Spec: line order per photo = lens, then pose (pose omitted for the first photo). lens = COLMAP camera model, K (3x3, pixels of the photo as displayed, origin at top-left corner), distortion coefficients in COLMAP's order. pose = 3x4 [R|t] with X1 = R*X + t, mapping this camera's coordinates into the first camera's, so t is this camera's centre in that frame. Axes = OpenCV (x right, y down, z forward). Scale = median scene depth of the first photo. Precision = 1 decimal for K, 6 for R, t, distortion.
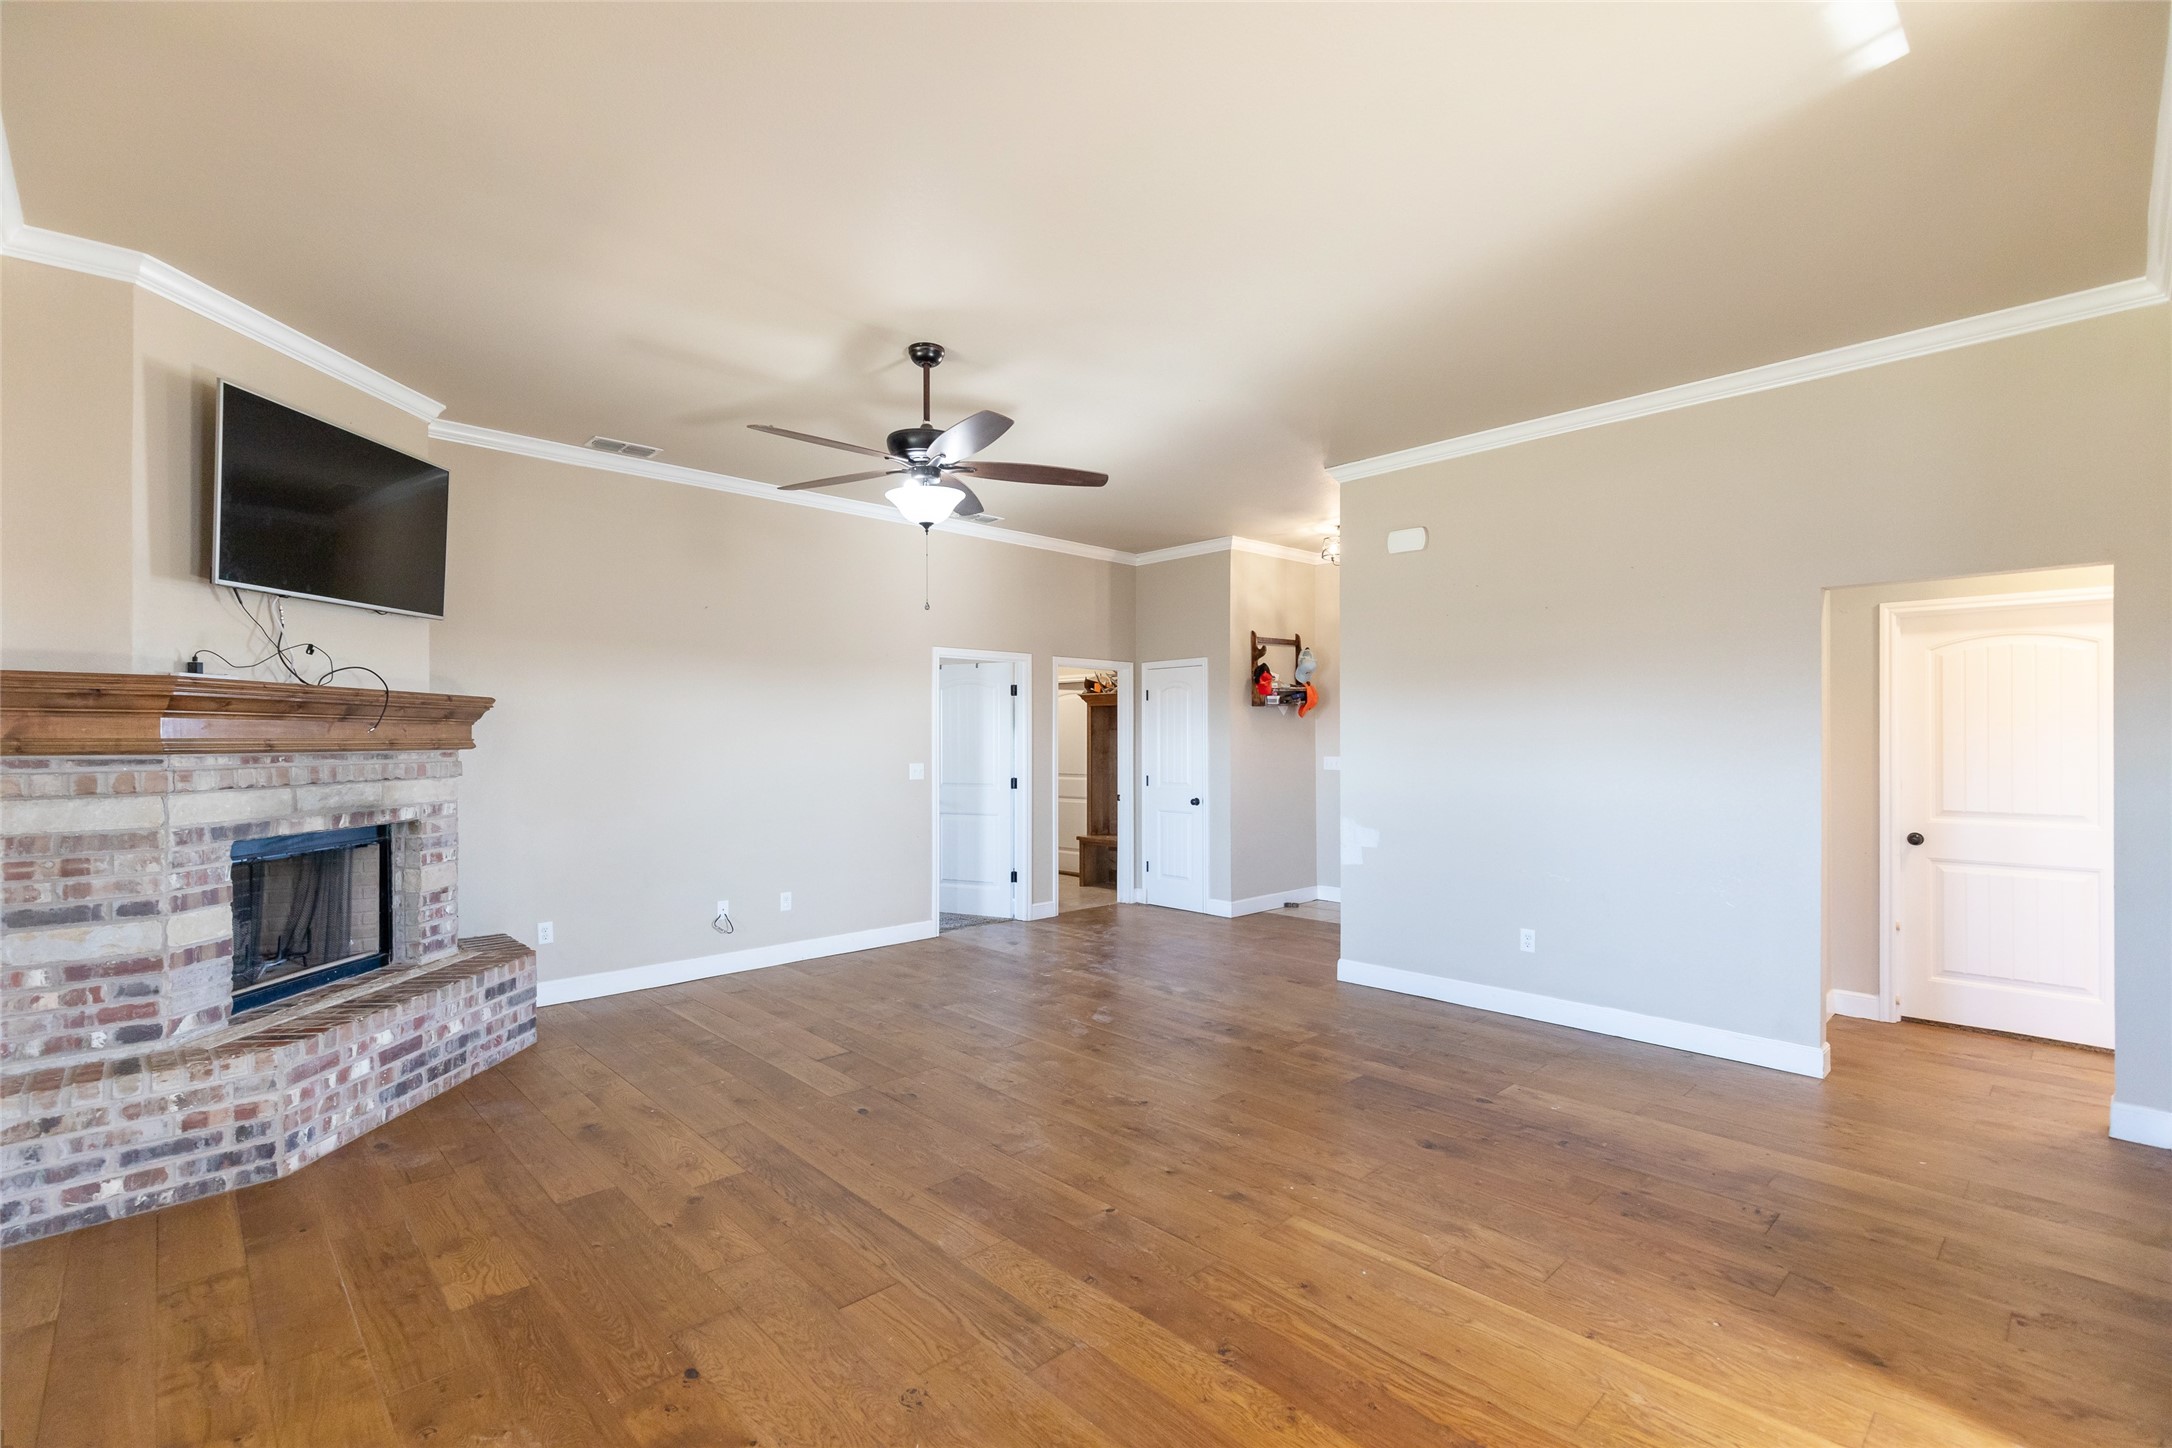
lens RADIAL K [[974.9, 0, 1113.6], [0, 974.9, 734.4], [0, 0, 1]] dist [0.009728, -0.003150]
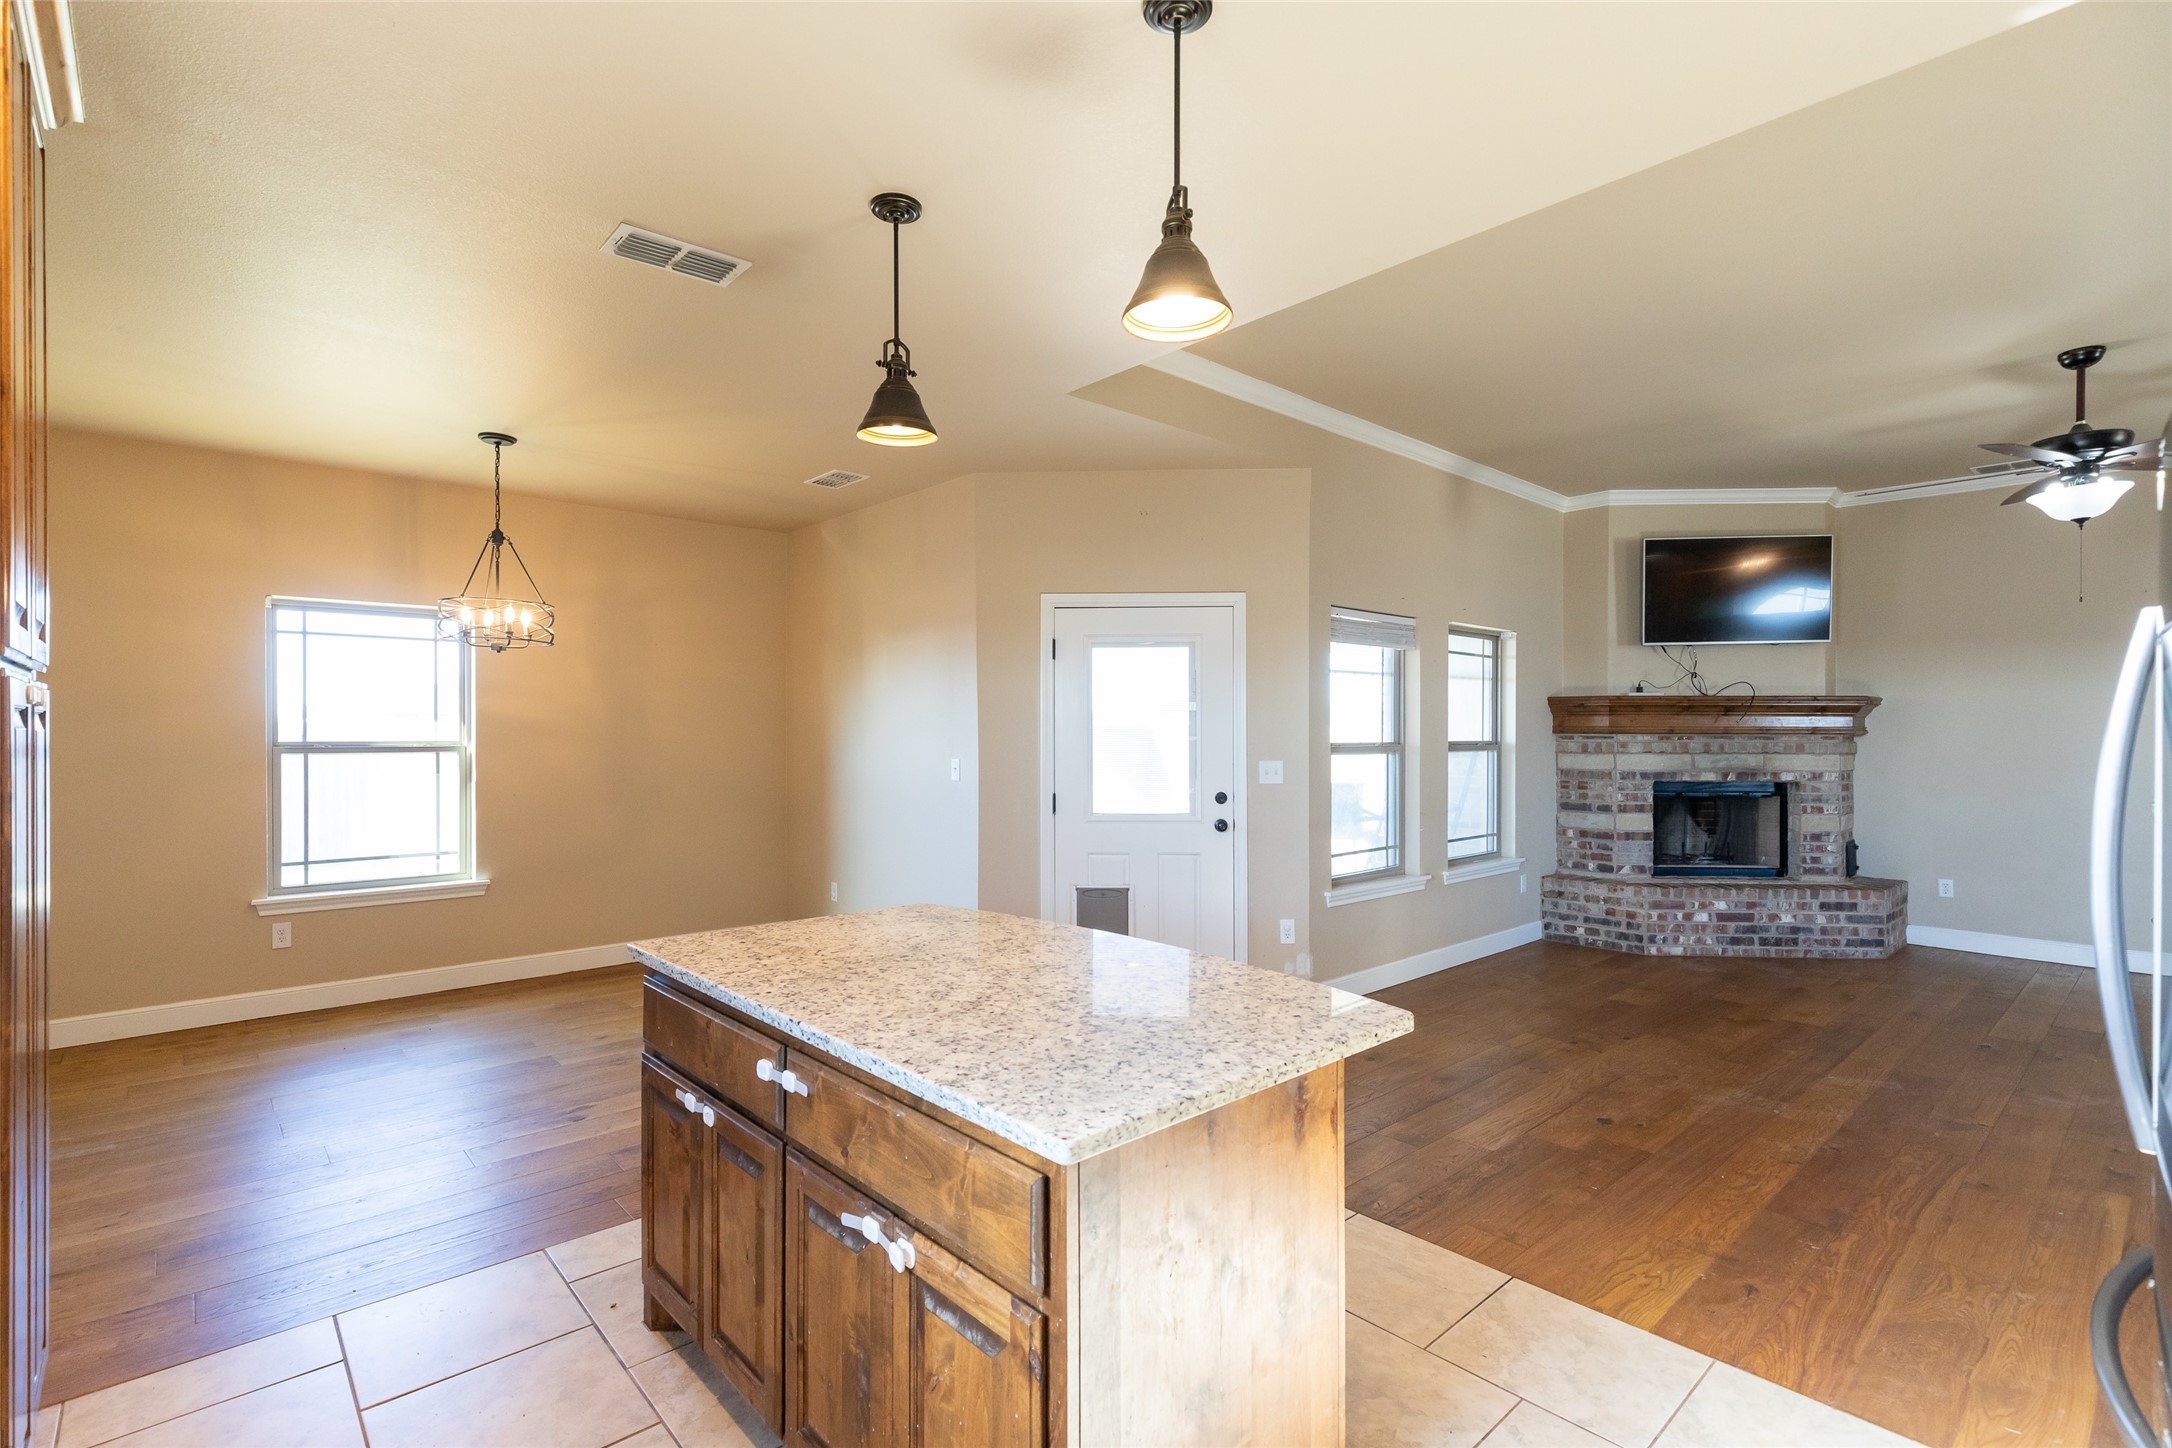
lens RADIAL K [[974.9, 0, 1066.4], [0, 974.9, 740.4], [0, 0, 1]] dist [0.009728, -0.003150]
pose [[-0.054507, 0.007995, -0.998481, 0.906948], [0.002573, 0.999966, 0.007866, 0.011571], [0.998510, -0.002140, -0.054525, -0.021269]]
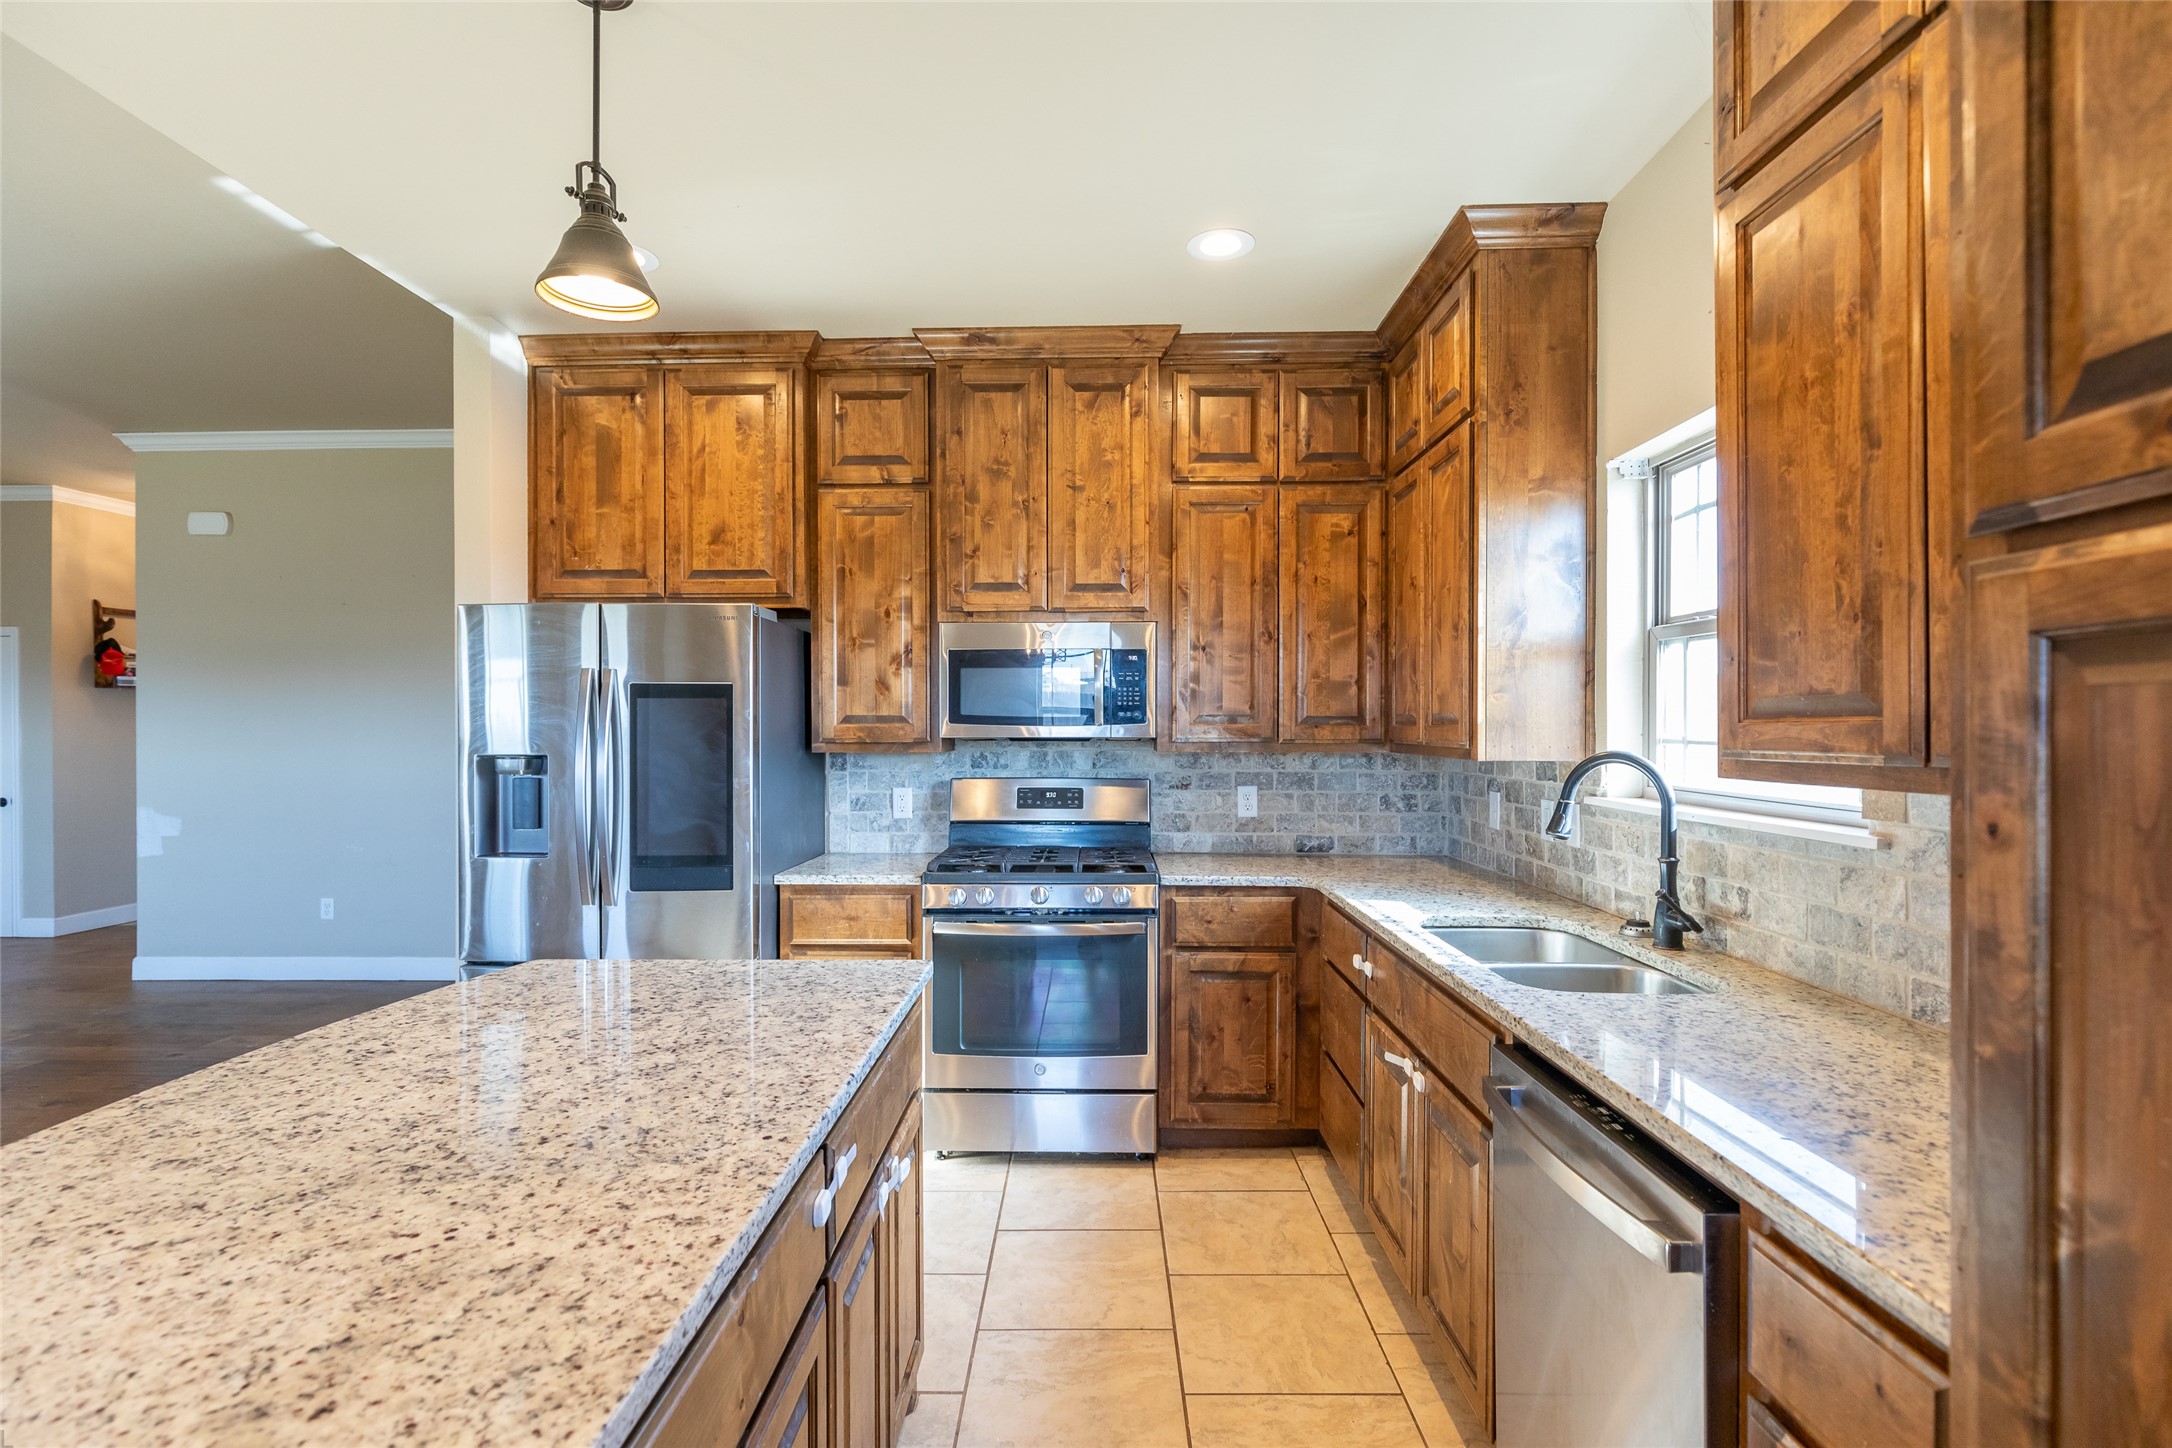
lens RADIAL K [[991.6, 0, 1079.3], [0, 991.6, 732.3], [0, 0, 1]] dist [-0.001677, 0.000207]
pose [[0.718824, -0.002103, 0.695189, 0.322374], [-0.000715, 0.999993, 0.003765, 0.013026], [-0.695191, -0.003204, 0.718817, -0.457633]]
